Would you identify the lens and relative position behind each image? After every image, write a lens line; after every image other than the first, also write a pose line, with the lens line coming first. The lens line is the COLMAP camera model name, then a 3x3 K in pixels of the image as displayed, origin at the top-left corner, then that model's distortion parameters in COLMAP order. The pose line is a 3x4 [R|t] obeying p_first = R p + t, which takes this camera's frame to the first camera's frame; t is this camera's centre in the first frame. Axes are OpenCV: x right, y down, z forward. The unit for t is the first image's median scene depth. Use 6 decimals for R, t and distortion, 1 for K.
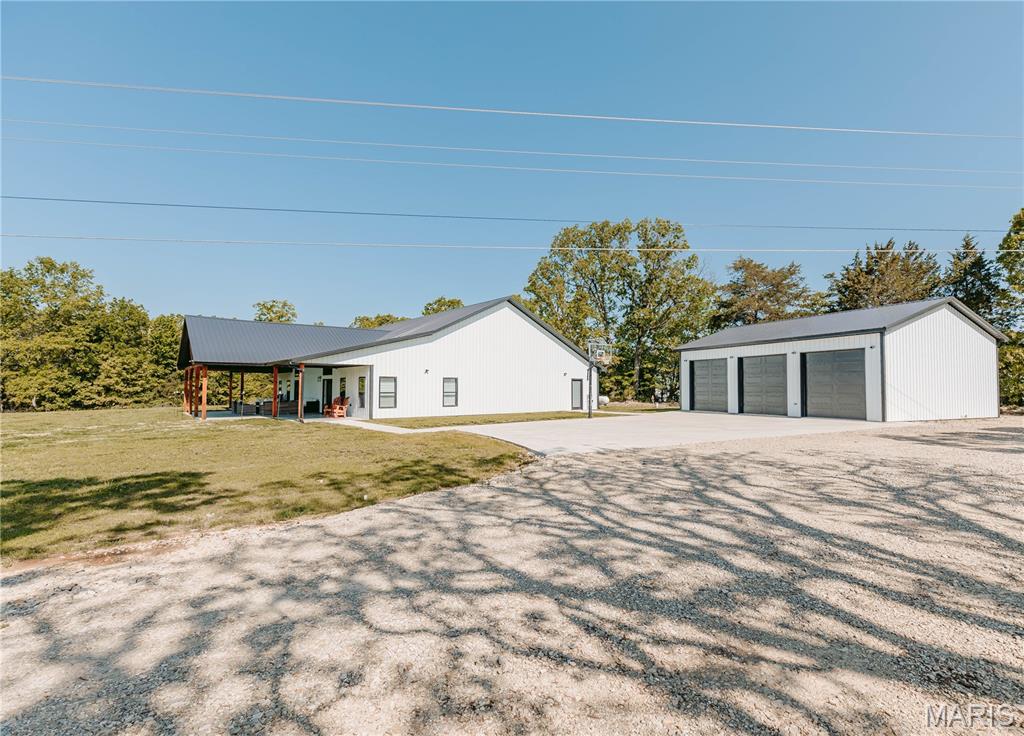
lens RADIAL K [[493.6, 0, 528.0], [0, 493.6, 366.4], [0, 0, 1]] dist [-0.041488, -0.000196]
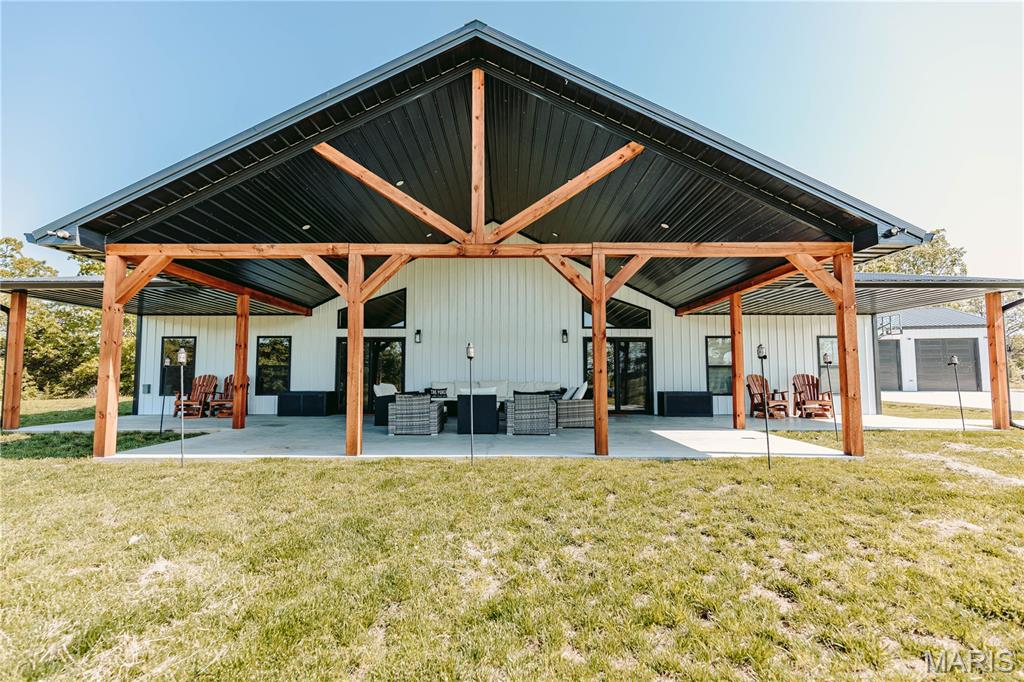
lens RADIAL K [[470.6, 0, 512.0], [0, 470.6, 341.0], [0, 0, 1]] dist [0.004777, 0.000356]
pose [[0.610025, 0.057189, 0.790316, -0.596444], [-0.031080, 0.998352, -0.048253, 0.039404], [-0.791772, 0.004873, 0.610797, 0.639235]]
